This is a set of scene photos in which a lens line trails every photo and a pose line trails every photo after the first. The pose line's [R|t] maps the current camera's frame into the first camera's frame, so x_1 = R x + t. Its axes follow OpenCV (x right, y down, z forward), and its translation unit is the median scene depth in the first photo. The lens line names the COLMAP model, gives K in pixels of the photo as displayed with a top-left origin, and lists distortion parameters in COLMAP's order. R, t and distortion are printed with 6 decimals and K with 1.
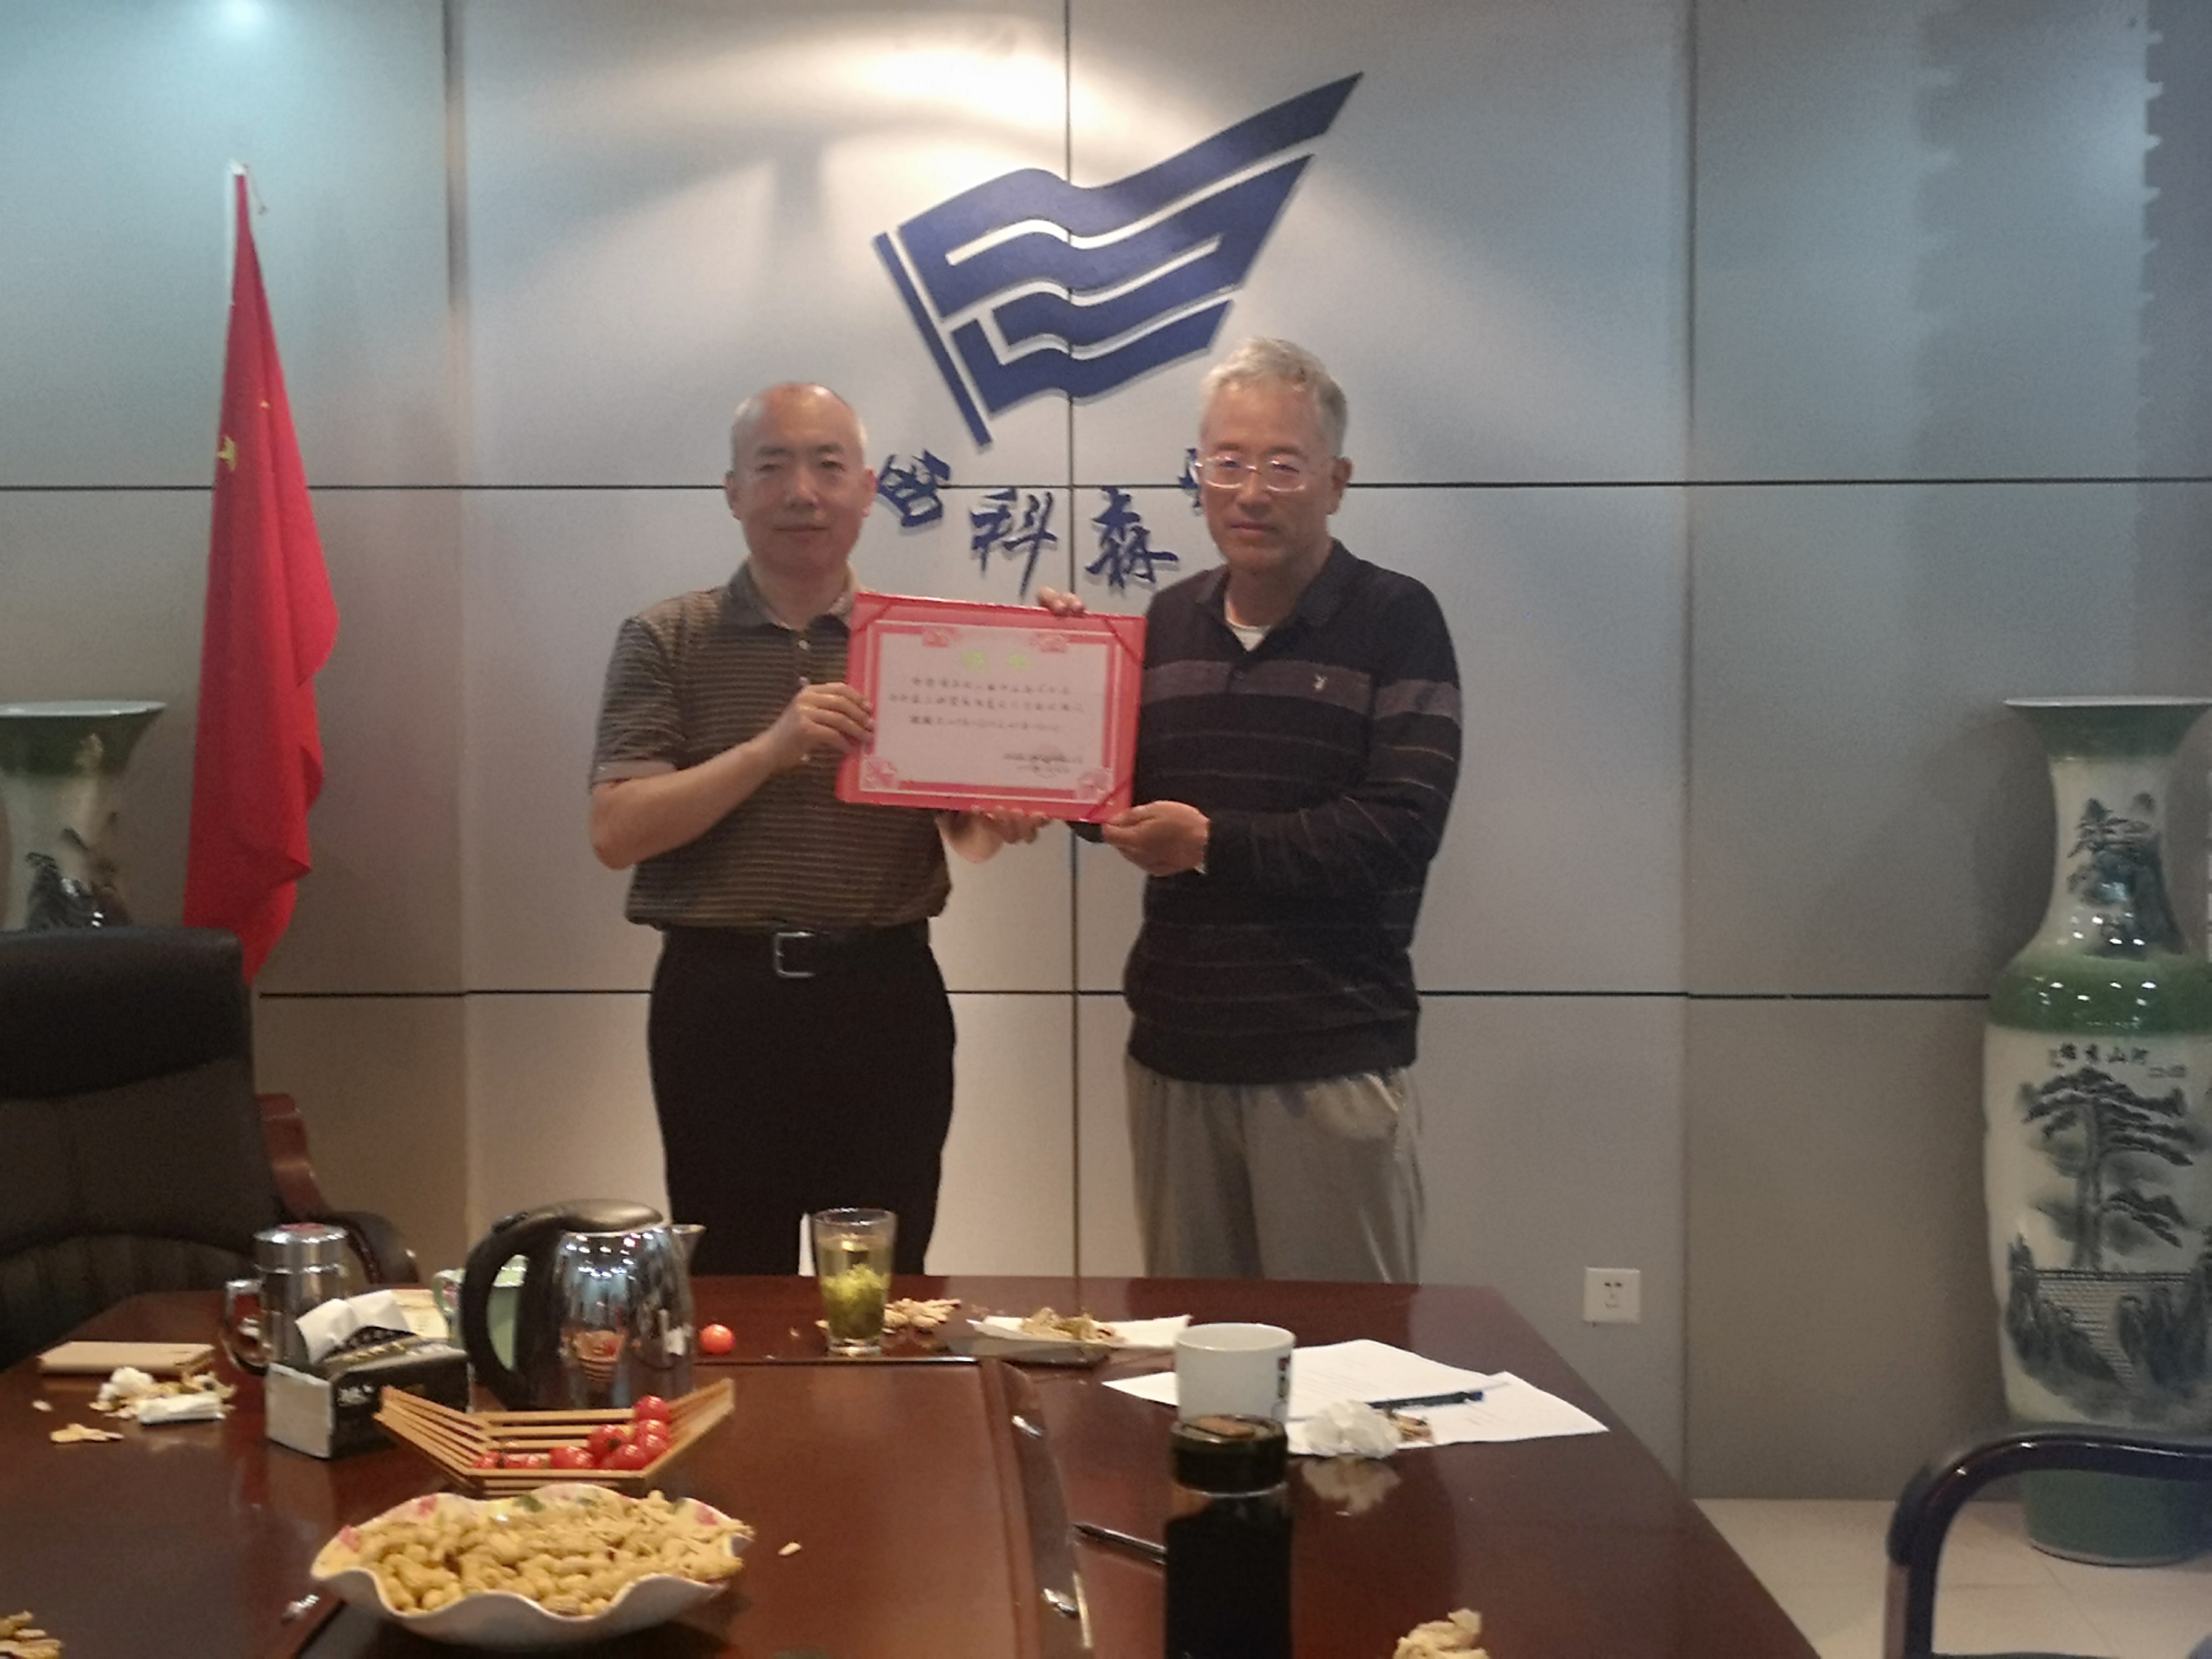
lens RADIAL K [[3751.9, 0, 1099.7], [0, 3751.9, 833.2], [0, 0, 1]] dist [0.008551, 0.000000]
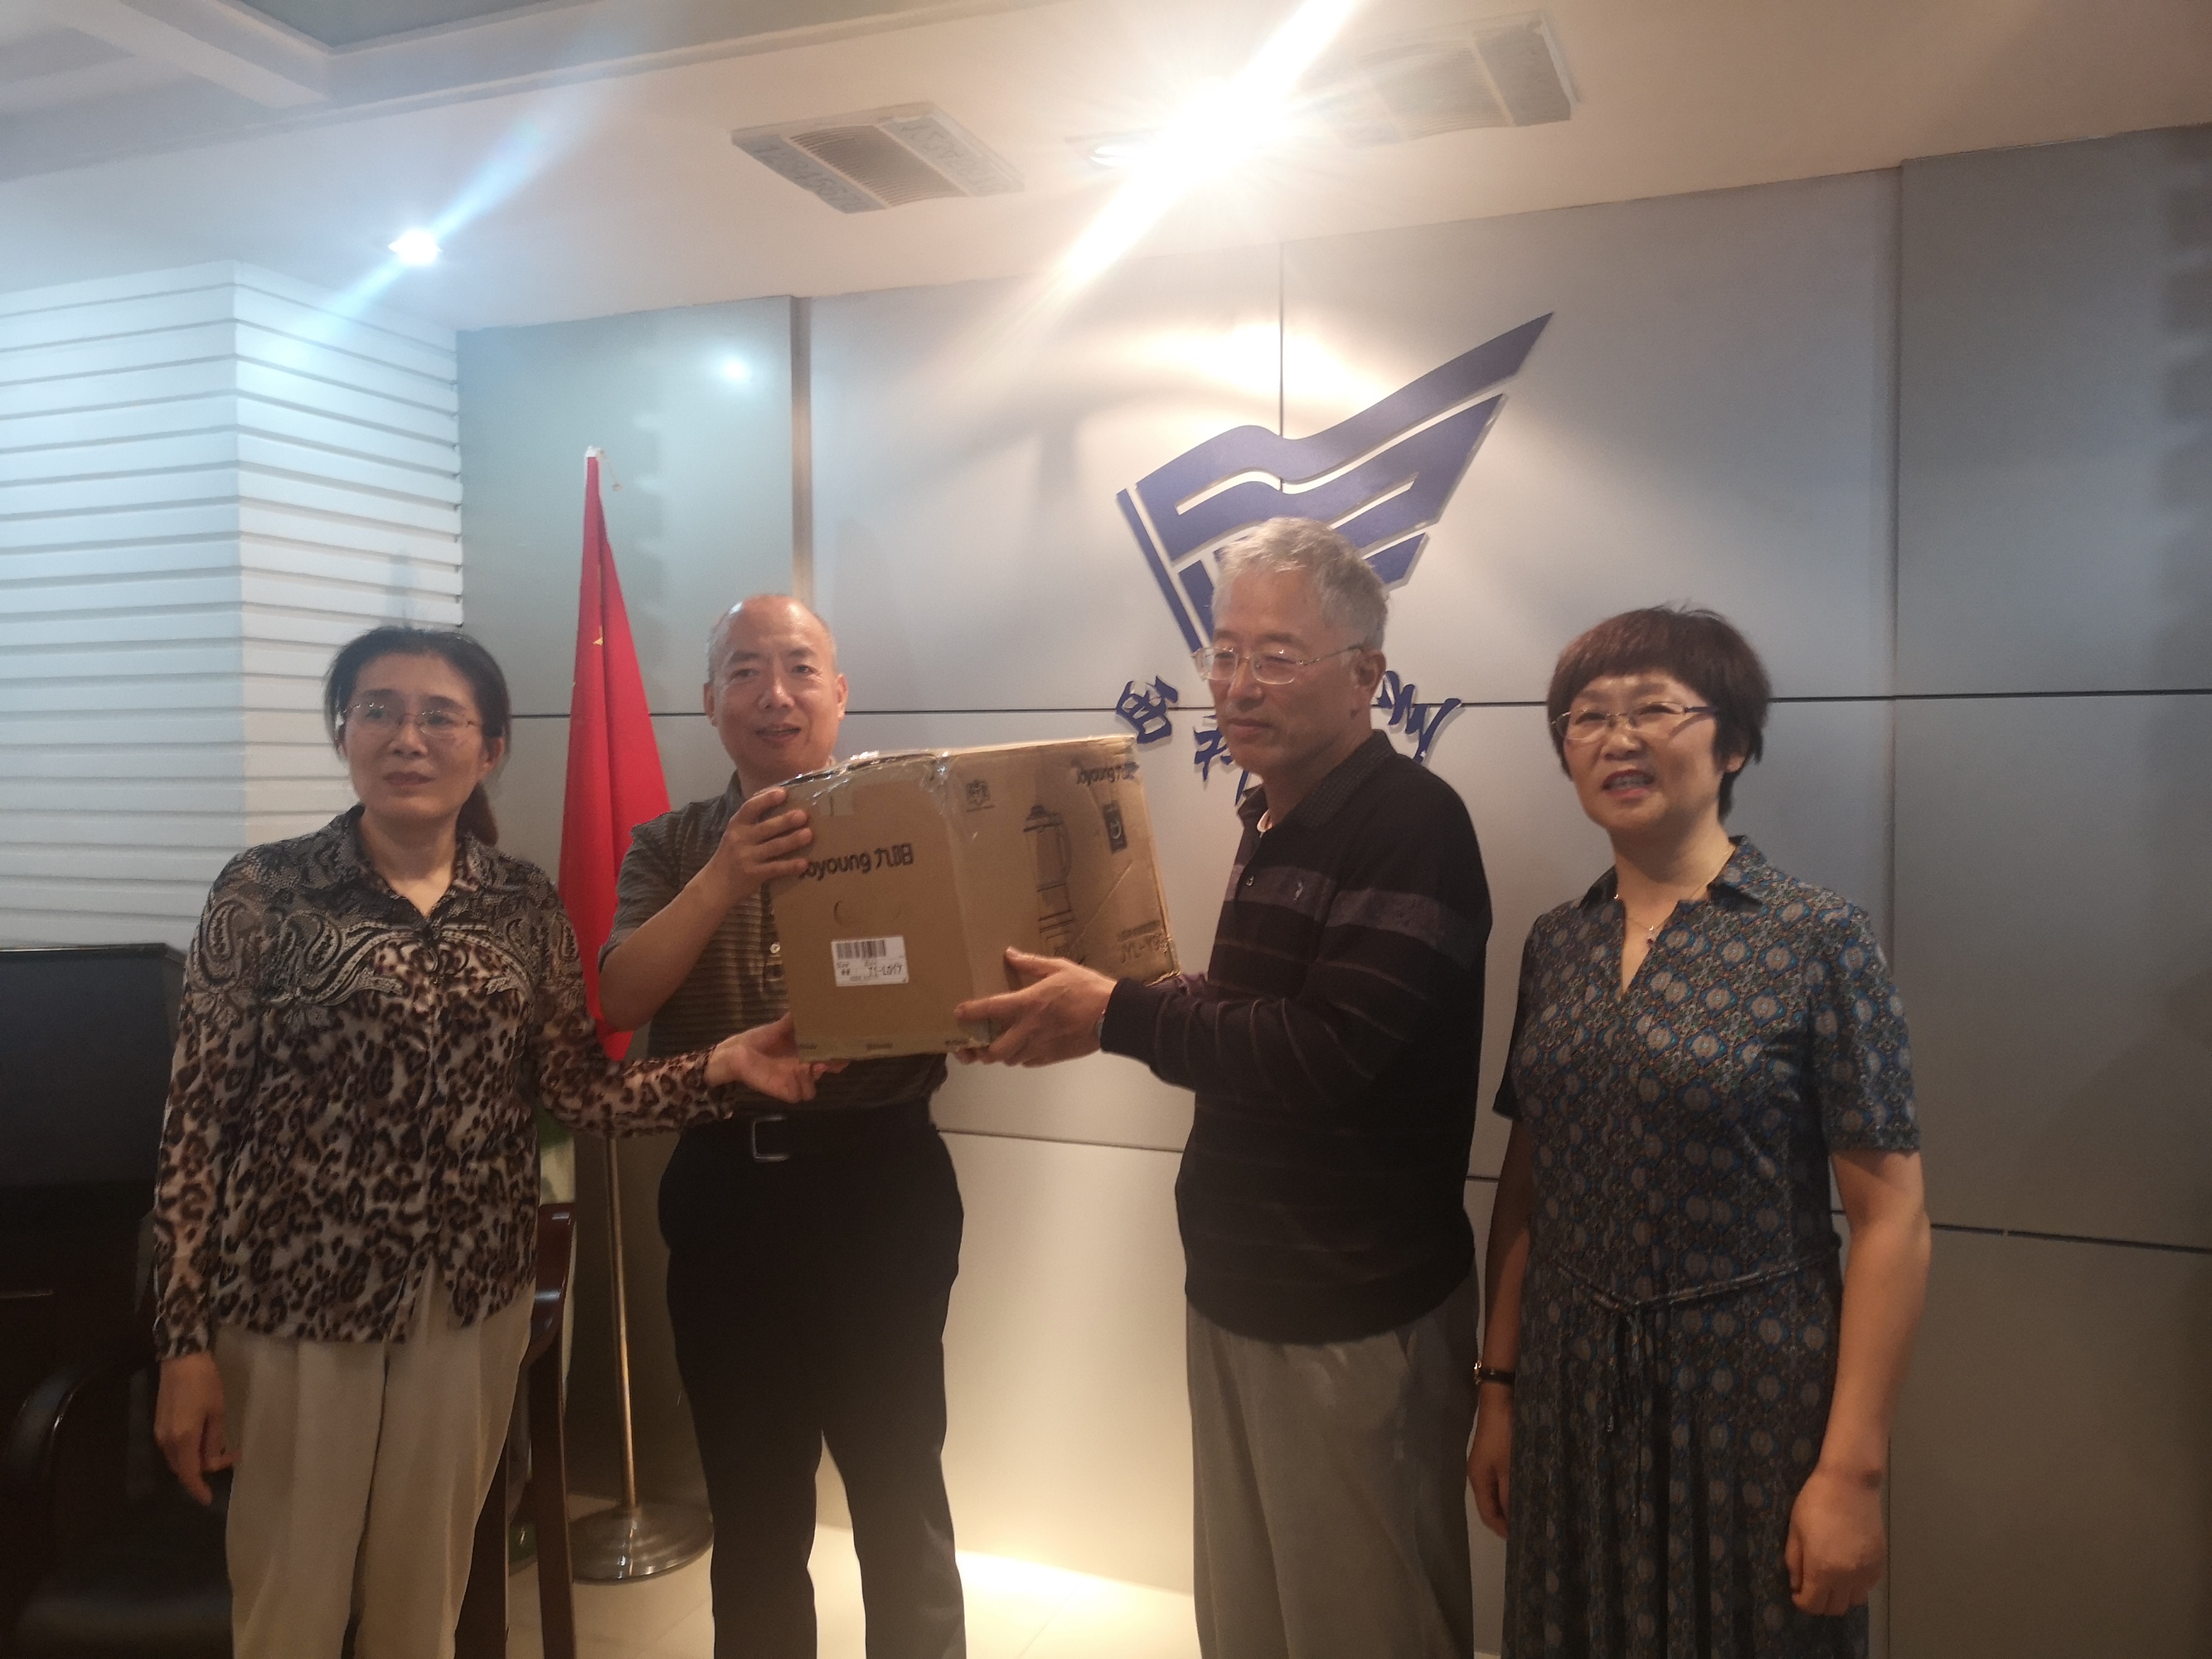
lens RADIAL K [[1794.4, 0, 1113.8], [0, 1794.4, 830.3], [0, 0, 1]] dist [0.045794, -0.000424]
pose [[0.926711, 0.015383, -0.375459, 0.151651], [-0.037046, 0.998034, -0.050547, -0.027707], [0.373943, 0.060752, 0.925460, 0.503187]]
